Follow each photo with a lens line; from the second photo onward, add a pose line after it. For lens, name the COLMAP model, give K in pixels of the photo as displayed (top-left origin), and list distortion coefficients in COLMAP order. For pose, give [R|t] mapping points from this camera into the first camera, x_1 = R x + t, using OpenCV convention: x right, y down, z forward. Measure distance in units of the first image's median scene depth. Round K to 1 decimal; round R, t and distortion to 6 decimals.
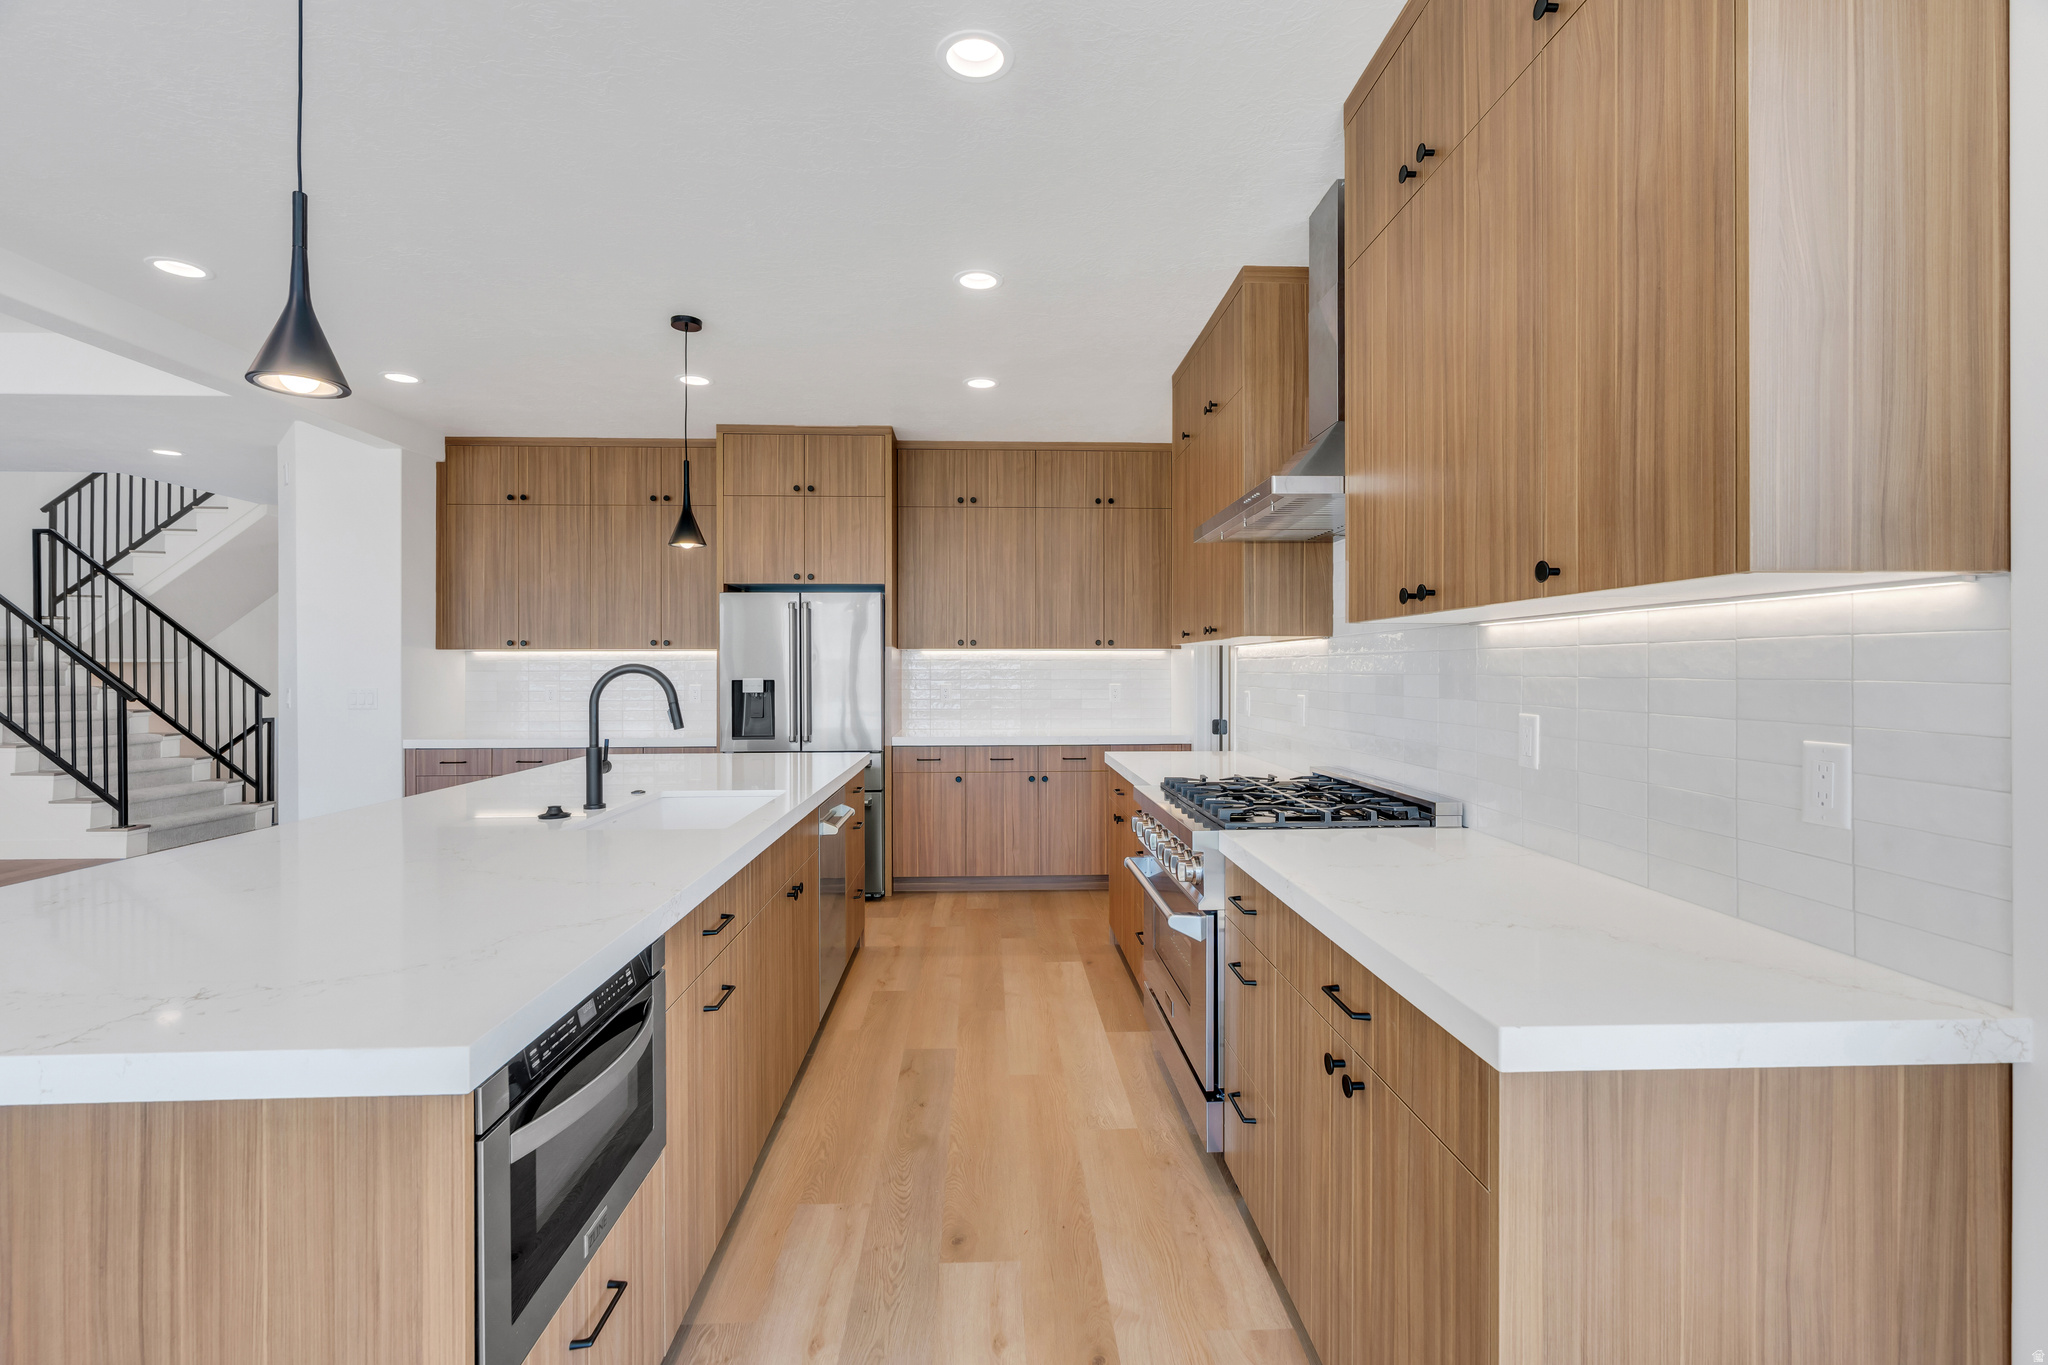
lens RADIAL K [[910.6, 0, 1024.0], [0, 910.6, 682.5], [0, 0, 1]] dist [-0.000345, -0.000018]
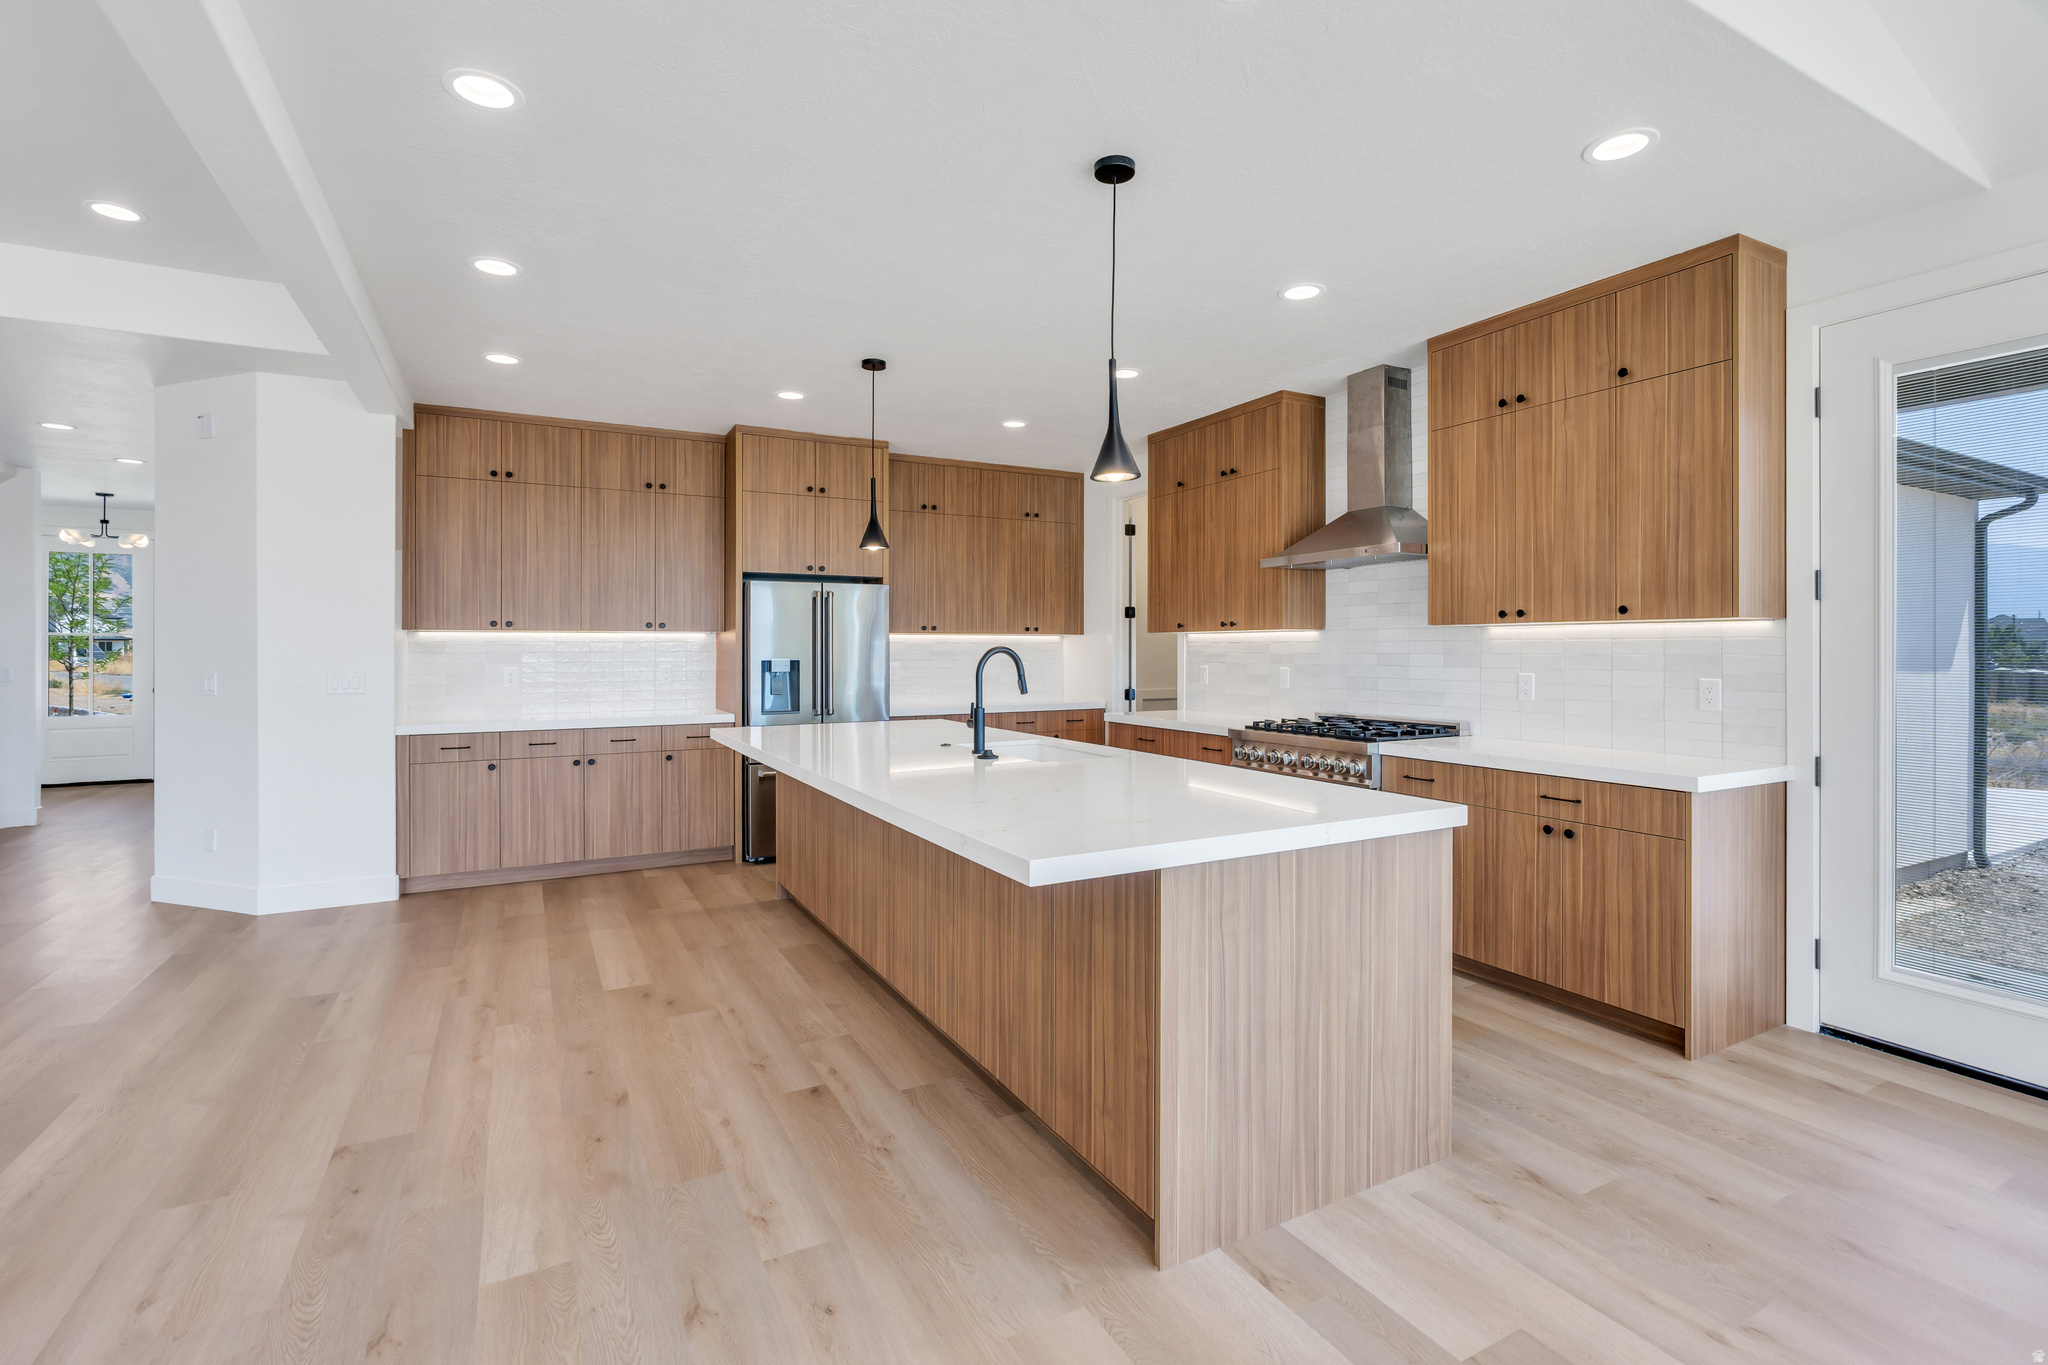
lens RADIAL K [[920.0, 0, 1021.8], [0, 920.0, 653.7], [0, 0, 1]] dist [0.000098, 0.000263]
pose [[0.902225, -0.001423, 0.431264, -0.477191], [0.006330, 0.999931, -0.009942, 0.001803], [-0.431219, 0.011700, 0.902171, -0.123881]]
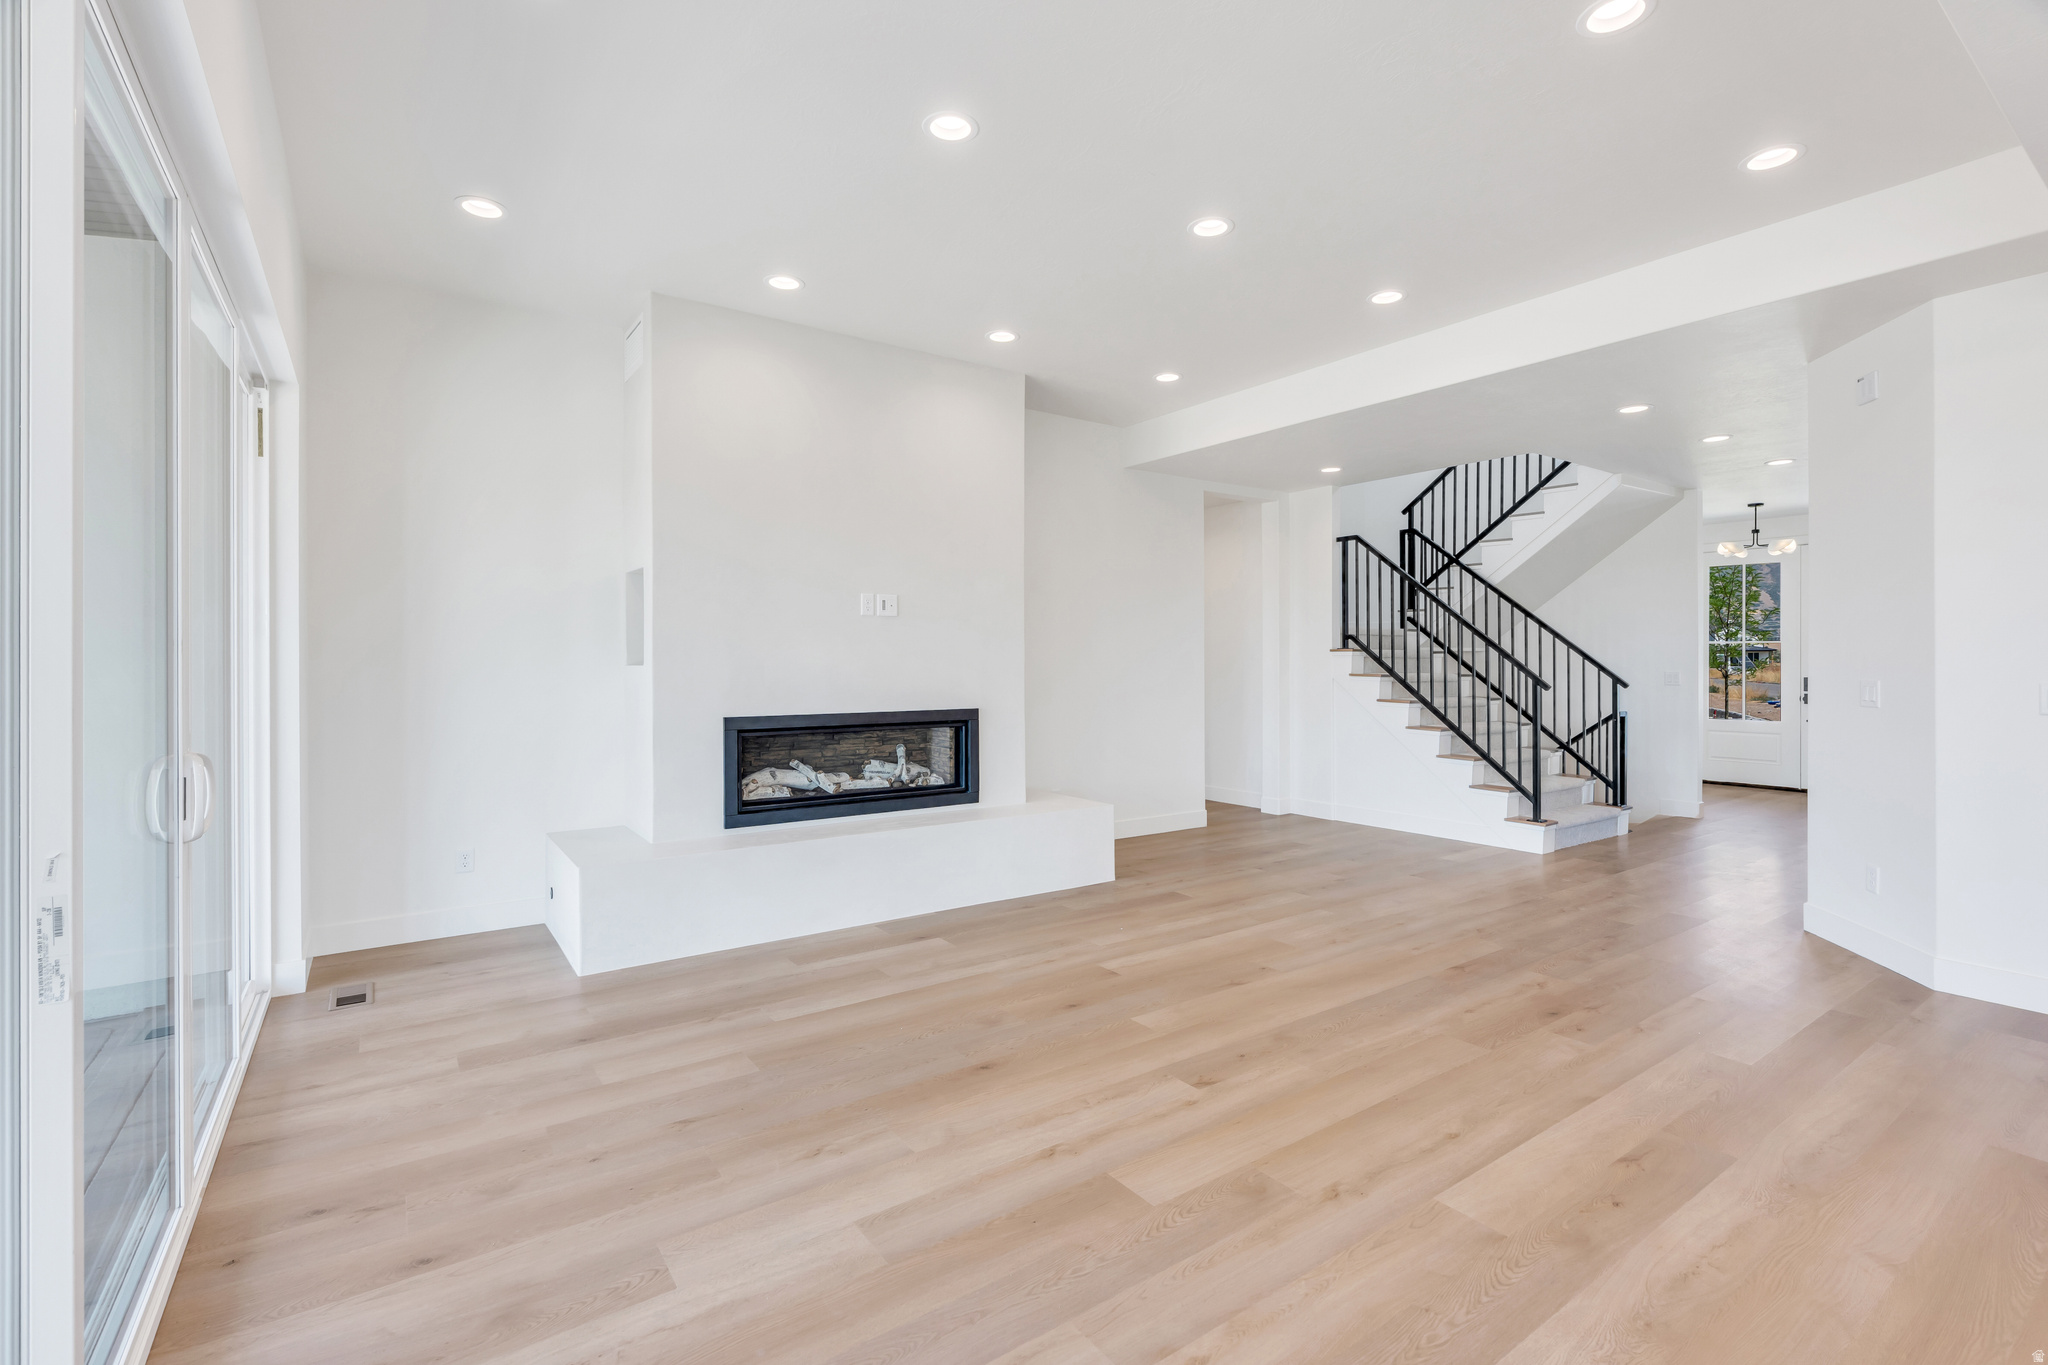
lens RADIAL K [[920.0, 0, 1021.8], [0, 920.0, 653.7], [0, 0, 1]] dist [0.000098, 0.000263]
pose [[0.532409, -0.003704, -0.846479, -0.534429], [-0.014609, 0.999801, -0.013563, 0.004277], [0.846361, 0.019587, 0.532249, 0.029218]]
